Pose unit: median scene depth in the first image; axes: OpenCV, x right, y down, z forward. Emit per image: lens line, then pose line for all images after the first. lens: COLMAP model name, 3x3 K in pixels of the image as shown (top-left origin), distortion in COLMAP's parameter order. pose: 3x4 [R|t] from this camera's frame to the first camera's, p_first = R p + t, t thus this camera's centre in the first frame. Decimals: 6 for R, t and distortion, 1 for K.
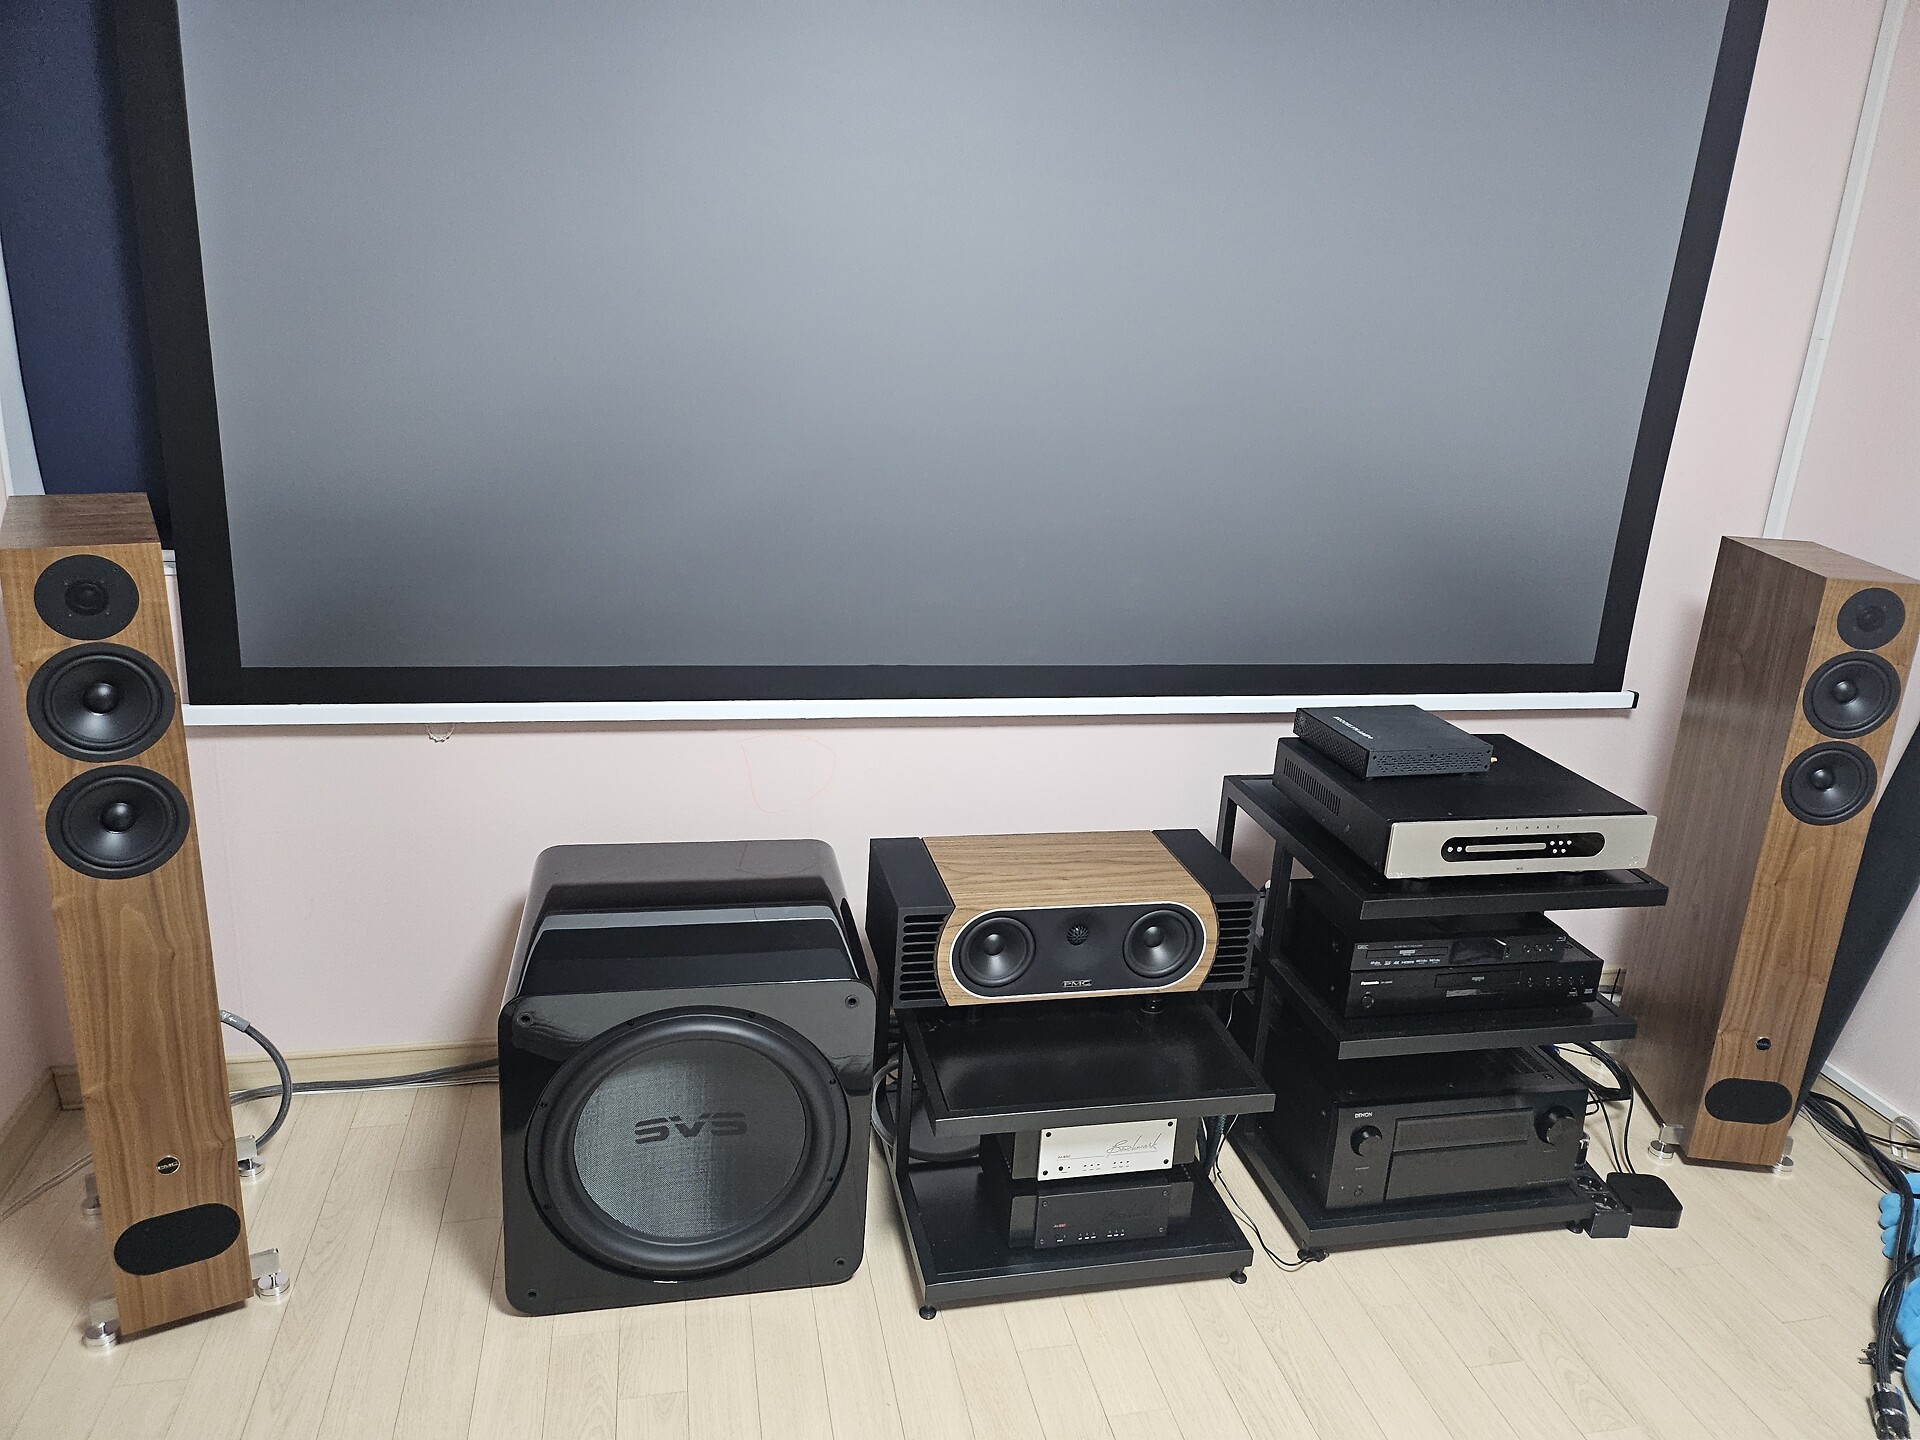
lens RADIAL K [[1335.3, 0, 977.8], [0, 1335.3, 711.7], [0, 0, 1]] dist [0.035681, -0.022366]
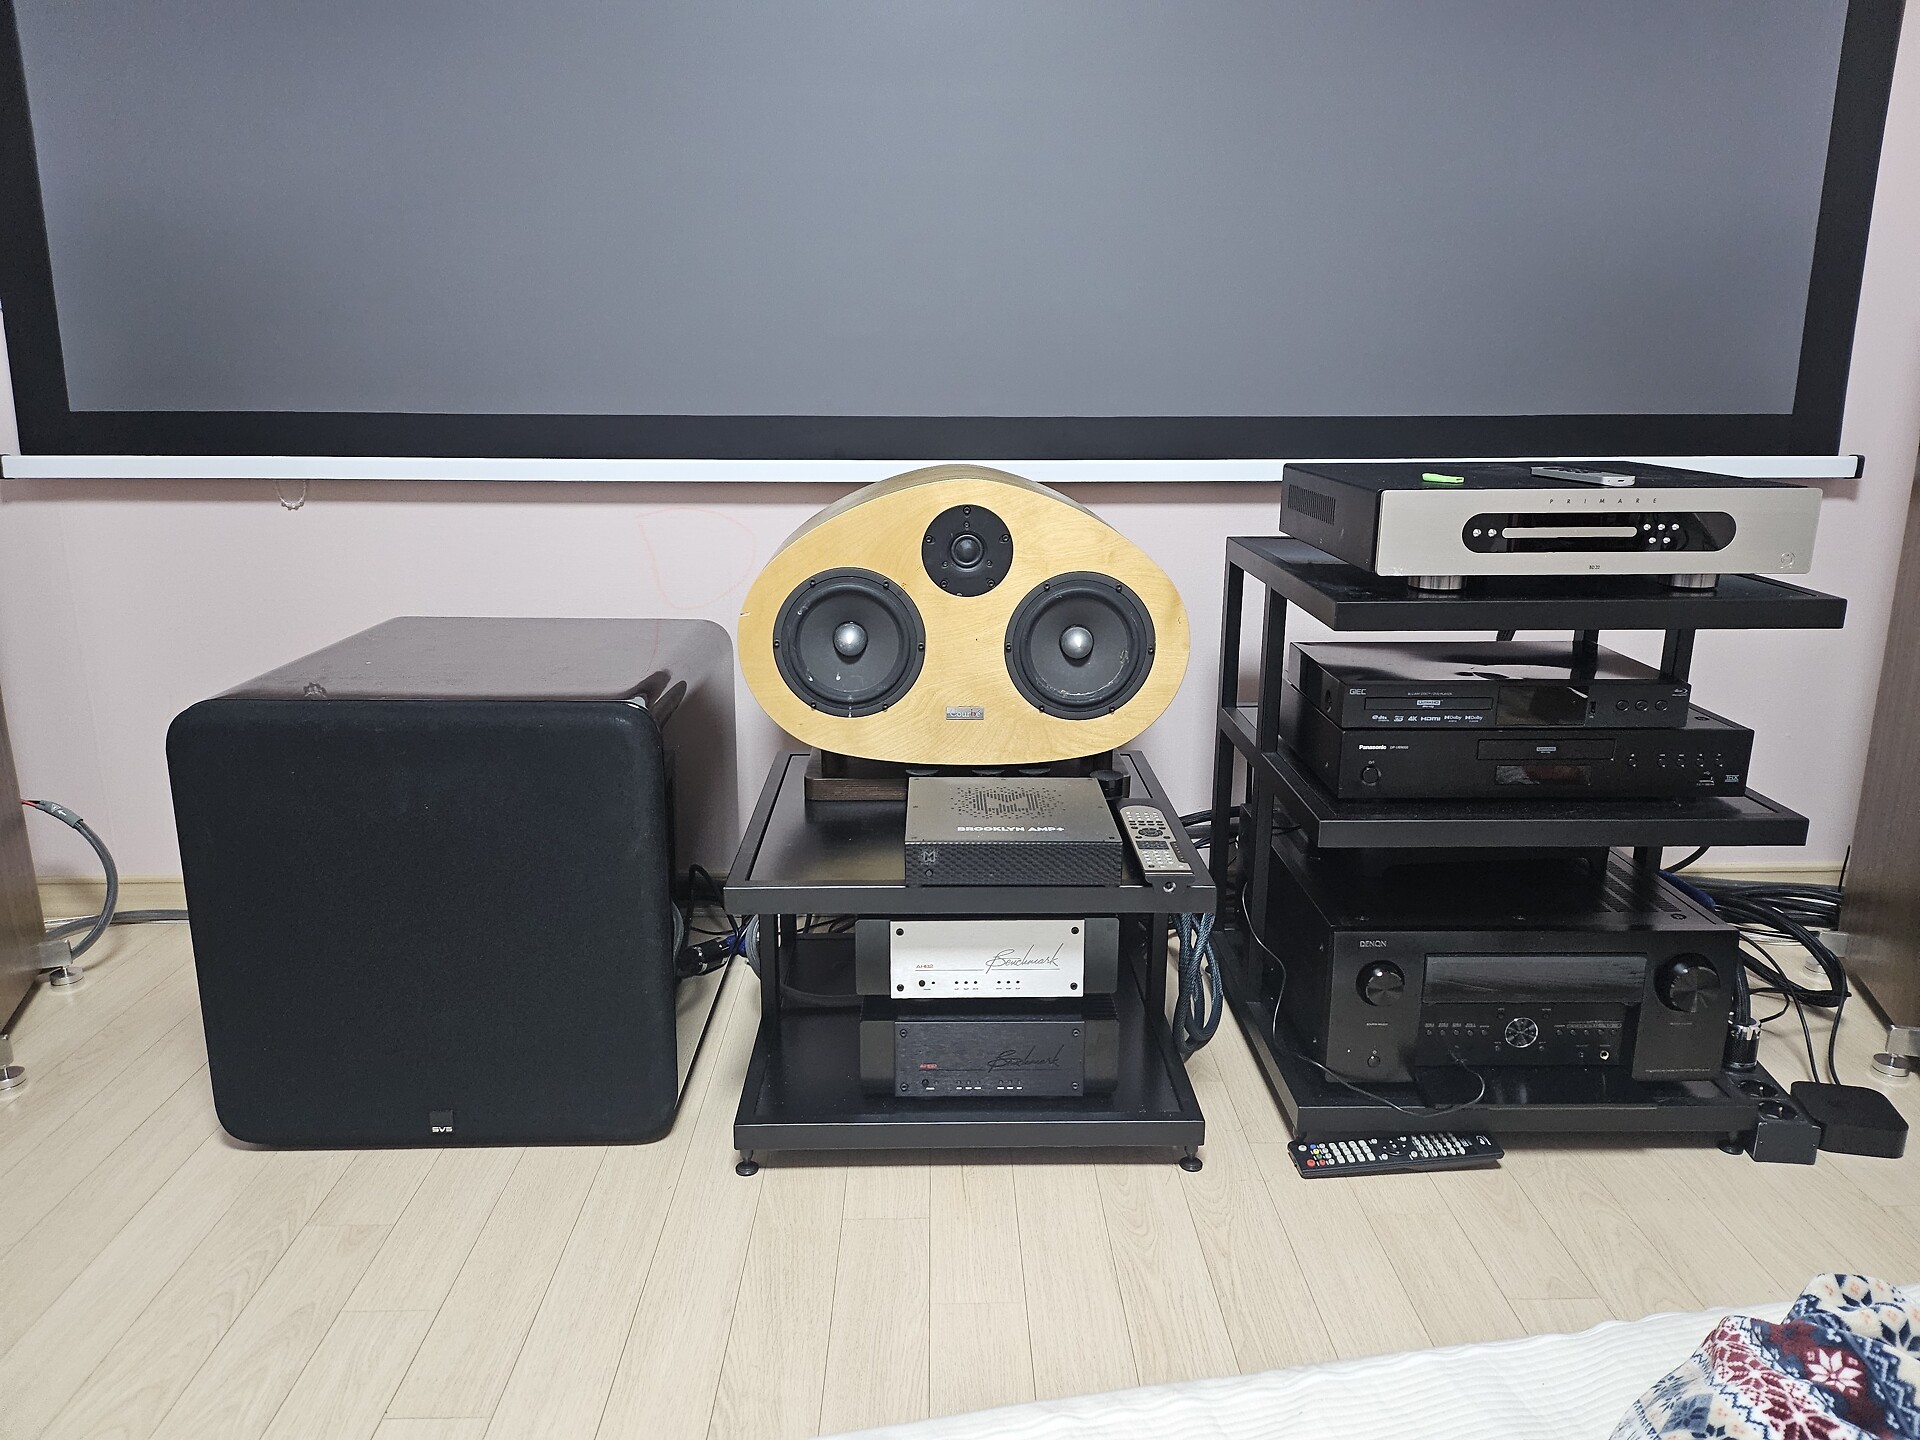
lens RADIAL K [[1335.3, 0, 946.8], [0, 1335.3, 722.1], [0, 0, 1]] dist [0.035681, -0.022366]
pose [[0.977903, -0.005087, -0.208997, 0.221185], [-0.003020, 0.999256, -0.038454, 0.216927], [0.209037, 0.038236, 0.977160, 0.268246]]
